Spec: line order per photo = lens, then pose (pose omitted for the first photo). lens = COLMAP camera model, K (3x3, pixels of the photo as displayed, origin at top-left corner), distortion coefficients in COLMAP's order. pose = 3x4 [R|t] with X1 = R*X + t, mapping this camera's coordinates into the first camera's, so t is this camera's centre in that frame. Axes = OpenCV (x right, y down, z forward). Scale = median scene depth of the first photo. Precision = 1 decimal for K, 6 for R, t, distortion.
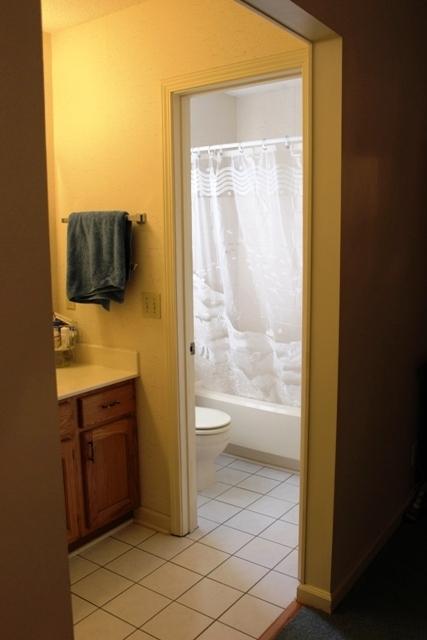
lens RADIAL K [[571.2, 0, 213.5], [0, 571.2, 320.0], [0, 0, 1]] dist [-0.131261, 0.010843]
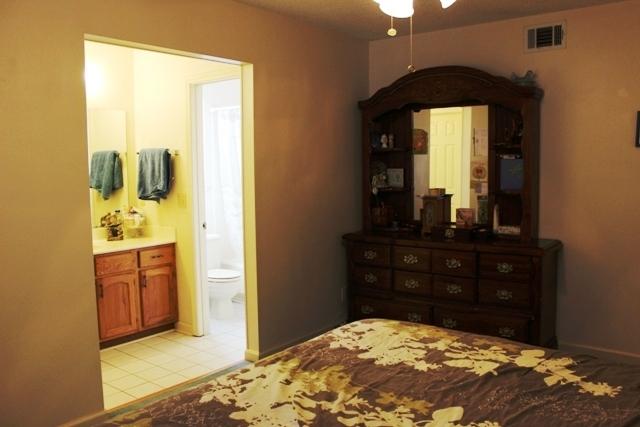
lens RADIAL K [[530.9, 0, 320.0], [0, 530.9, 213.5], [0, 0, 1]] dist [-0.180265, 0.163972]
pose [[0.999490, 0.004004, -0.031673, 0.377966], [-0.005698, 0.998548, -0.053574, 0.099737], [0.031413, 0.053727, 0.998061, -0.622499]]
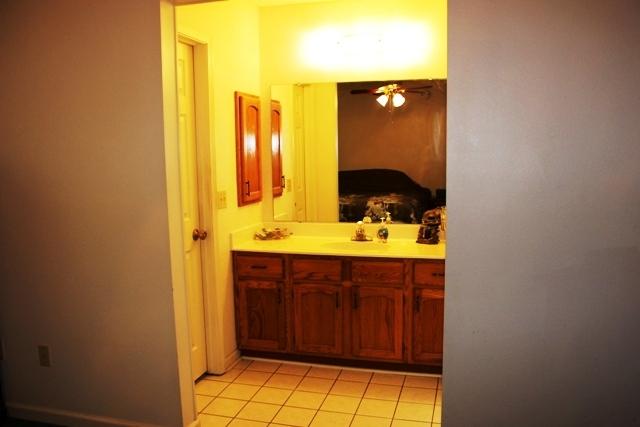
lens RADIAL K [[530.9, 0, 320.0], [0, 530.9, 213.5], [0, 0, 1]] dist [-0.180265, 0.163972]
pose [[0.350719, 0.116615, -0.929191, 0.822636], [-0.124895, 0.989177, 0.077002, -0.046418], [0.928115, 0.089045, 0.361488, 0.296250]]
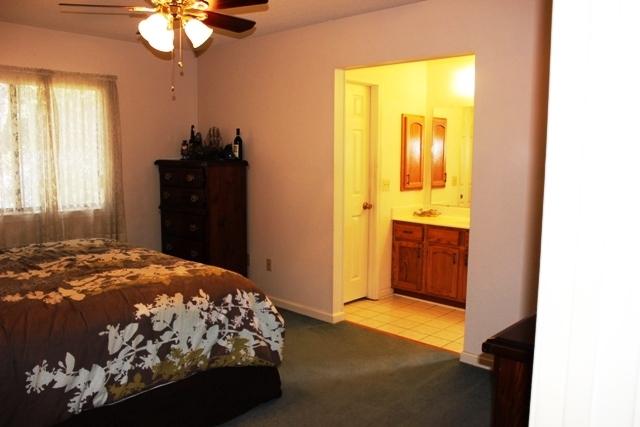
lens RADIAL K [[530.9, 0, 320.0], [0, 530.9, 213.5], [0, 0, 1]] dist [-0.180265, 0.163972]
pose [[-0.140114, 0.121438, -0.982660, 1.542530], [-0.149609, 0.978459, 0.142251, -0.092079], [0.978767, 0.166947, -0.118927, 0.554803]]
